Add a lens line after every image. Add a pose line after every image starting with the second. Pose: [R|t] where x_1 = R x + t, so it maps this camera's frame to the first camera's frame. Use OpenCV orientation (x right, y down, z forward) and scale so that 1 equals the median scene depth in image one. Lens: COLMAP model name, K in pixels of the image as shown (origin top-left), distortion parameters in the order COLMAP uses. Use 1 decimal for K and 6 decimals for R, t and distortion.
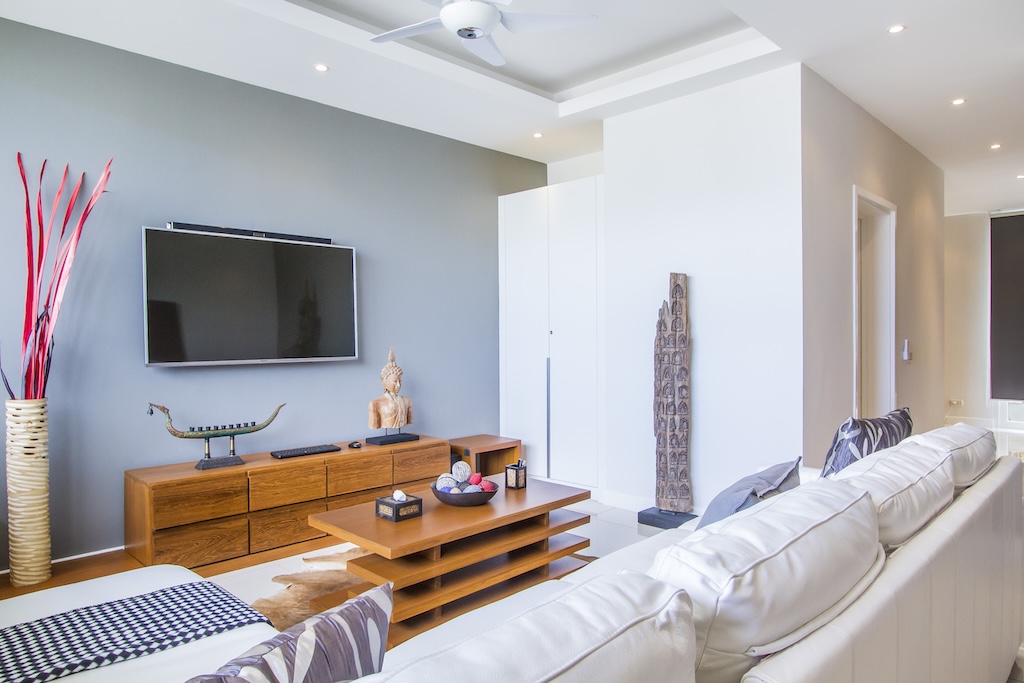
lens RADIAL K [[660.5, 0, 512.0], [0, 660.5, 341.5], [0, 0, 1]] dist [-0.002878, -0.000447]
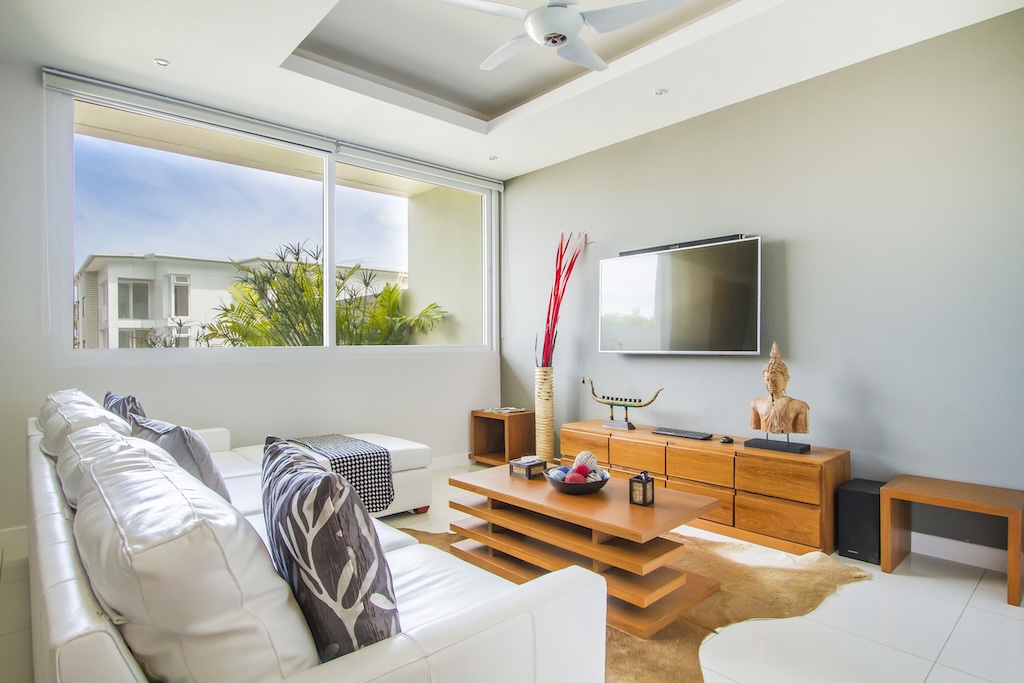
lens RADIAL K [[547.2, 0, 512.0], [0, 547.2, 341.5], [0, 0, 1]] dist [-0.000406, -0.000071]
pose [[-0.050078, 0.003514, -0.998739, 0.722132], [-0.001414, 0.999993, 0.003589, 0.008221], [0.998744, 0.001592, -0.050073, 0.870761]]
